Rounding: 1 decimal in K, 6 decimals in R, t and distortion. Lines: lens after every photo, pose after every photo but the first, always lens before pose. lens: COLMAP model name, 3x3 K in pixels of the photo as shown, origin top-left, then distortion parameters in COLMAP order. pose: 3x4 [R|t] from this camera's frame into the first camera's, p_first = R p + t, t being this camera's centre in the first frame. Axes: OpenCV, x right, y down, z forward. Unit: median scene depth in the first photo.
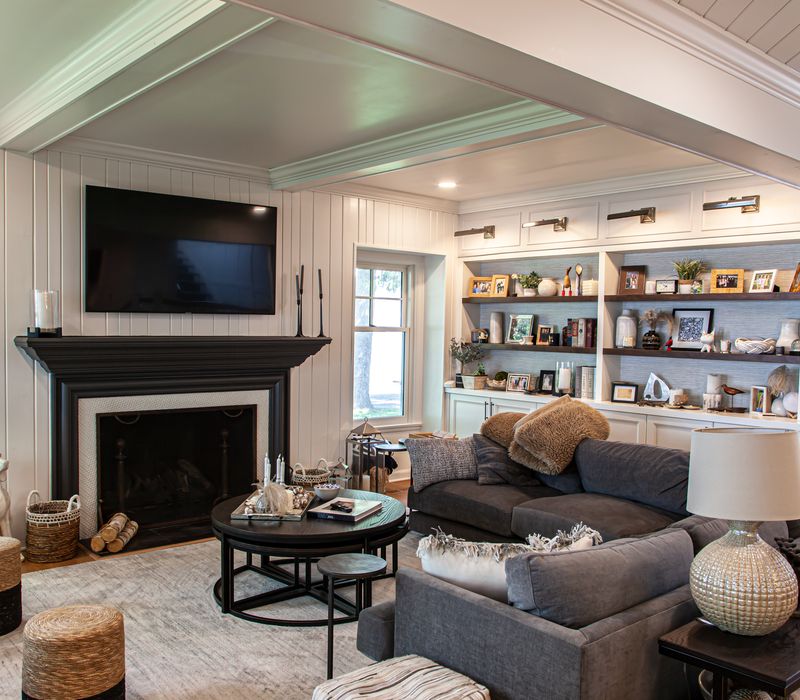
lens RADIAL K [[755.5, 0, 400.0], [0, 755.5, 350.0], [0, 0, 1]] dist [-0.083946, 0.022912]
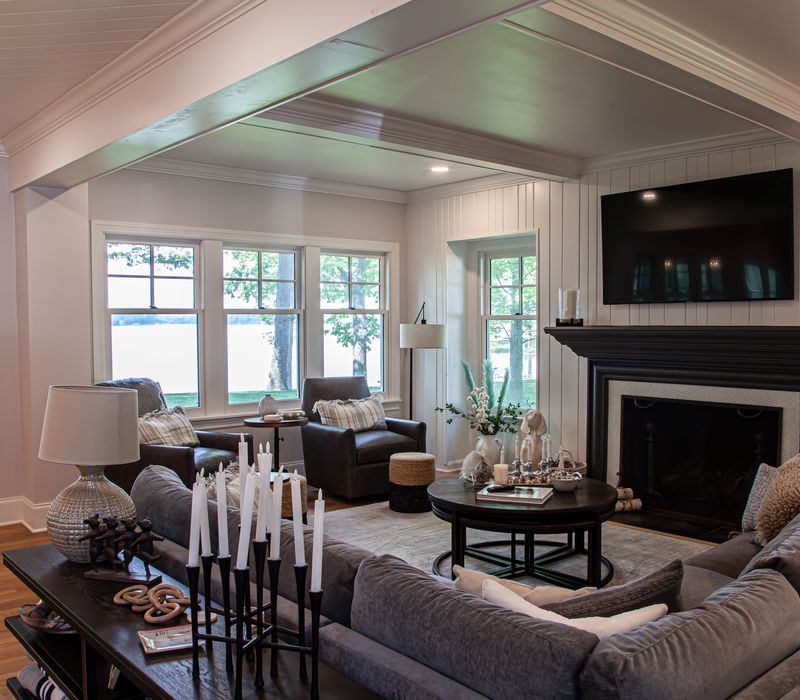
lens RADIAL K [[755.5, 0, 400.0], [0, 755.5, 350.0], [0, 0, 1]] dist [-0.083946, 0.022912]
pose [[-0.009178, 0.025065, -0.999644, 0.606793], [-0.033897, 0.999103, 0.025363, 0.000266], [0.999383, 0.034117, -0.008320, 0.571726]]
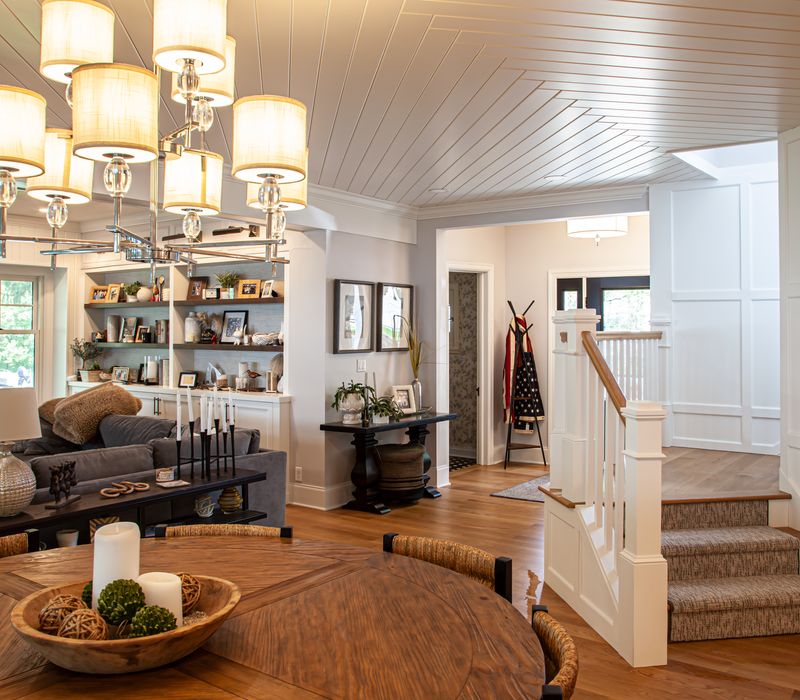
lens RADIAL K [[768.5, 0, 400.7], [0, 768.5, 316.9], [0, 0, 1]] dist [-0.032563, 0.006147]
pose [[0.977655, -0.015810, 0.209622, 0.374378], [0.025342, 0.998759, -0.042867, 0.016809], [-0.208684, 0.047221, 0.976842, -0.306584]]
